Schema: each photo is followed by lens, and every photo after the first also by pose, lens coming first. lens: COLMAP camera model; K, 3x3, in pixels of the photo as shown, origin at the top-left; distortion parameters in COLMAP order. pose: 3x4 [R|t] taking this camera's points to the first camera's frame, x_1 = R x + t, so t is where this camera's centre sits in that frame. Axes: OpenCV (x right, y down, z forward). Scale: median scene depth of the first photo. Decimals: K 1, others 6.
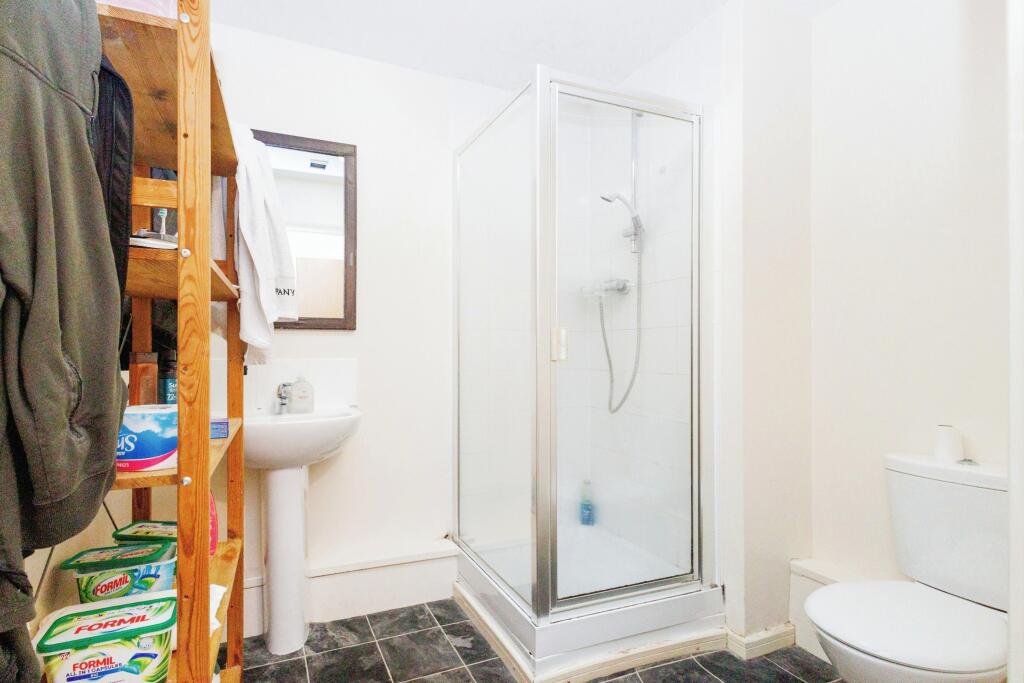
lens RADIAL K [[485.7, 0, 488.6], [0, 485.7, 332.4], [0, 0, 1]] dist [0.011028, -0.000097]
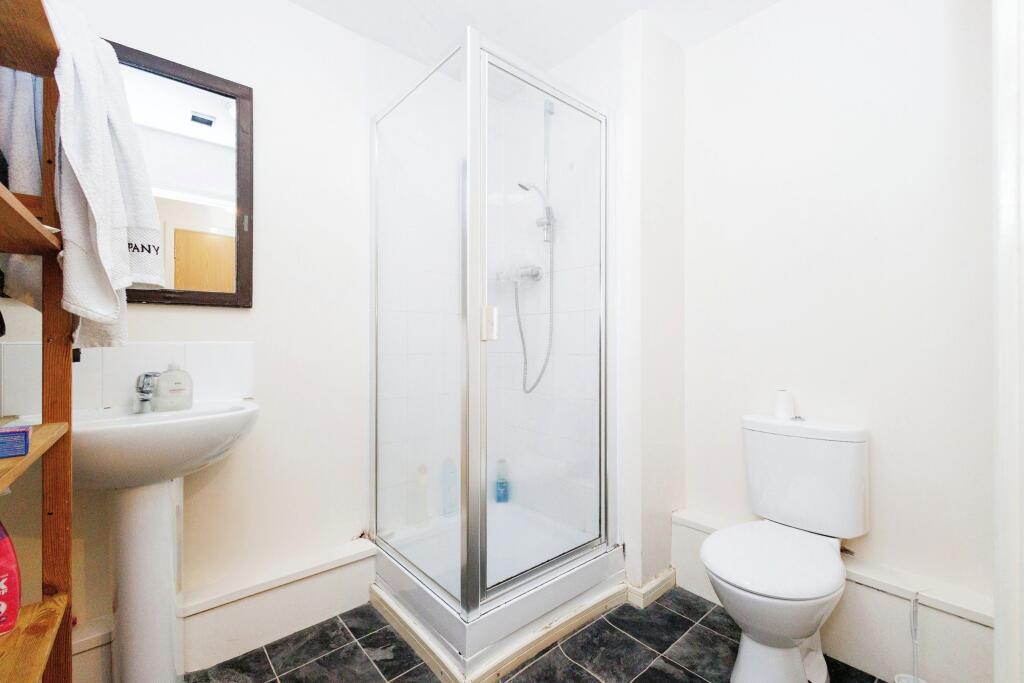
lens RADIAL K [[439.5, 0, 515.0], [0, 439.5, 319.2], [0, 0, 1]] dist [0.011278, -0.000791]
pose [[0.963362, -0.000480, 0.268206, -0.036462], [0.003148, 0.999950, -0.009516, 0.022198], [-0.268188, 0.010012, 0.963315, 0.133300]]
